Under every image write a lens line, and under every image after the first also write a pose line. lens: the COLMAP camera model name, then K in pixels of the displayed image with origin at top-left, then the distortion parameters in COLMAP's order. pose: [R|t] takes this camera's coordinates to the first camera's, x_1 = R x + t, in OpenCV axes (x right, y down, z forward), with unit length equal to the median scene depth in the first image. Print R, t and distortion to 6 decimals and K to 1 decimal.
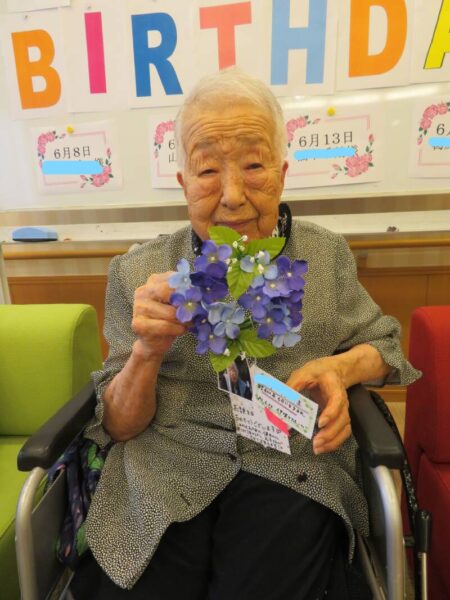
lens RADIAL K [[440.8, 0, 227.3], [0, 440.8, 310.2], [0, 0, 1]] dist [0.024015, -0.007500]
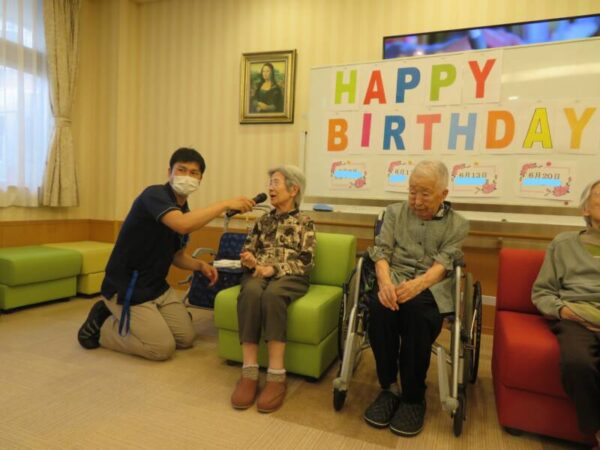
lens RADIAL K [[440.8, 0, 305.8], [0, 440.8, 223.9], [0, 0, 1]] dist [0.024015, -0.007500]
pose [[0.959271, 0.095876, -0.265719, 0.042717], [-0.138928, 0.979143, -0.148251, 0.254160], [0.245963, 0.179128, 0.952583, -1.129570]]
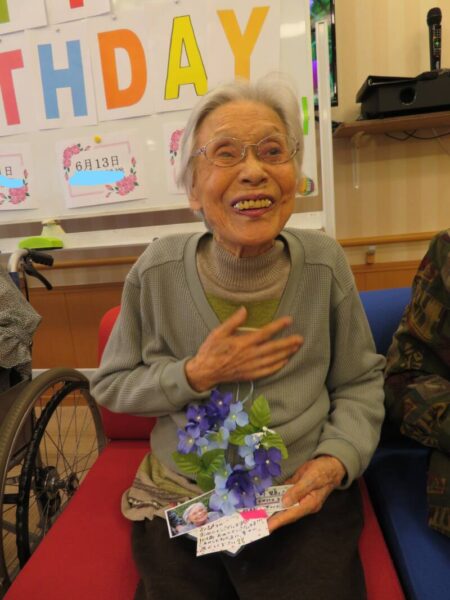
lens RADIAL K [[440.8, 0, 244.4], [0, 440.8, 297.7], [0, 0, 1]] dist [0.024015, -0.007500]
pose [[0.998055, -0.043634, -0.044522, 0.631573], [0.042354, 0.998673, -0.029282, 0.004760], [0.045740, 0.027339, 0.998579, -0.101056]]
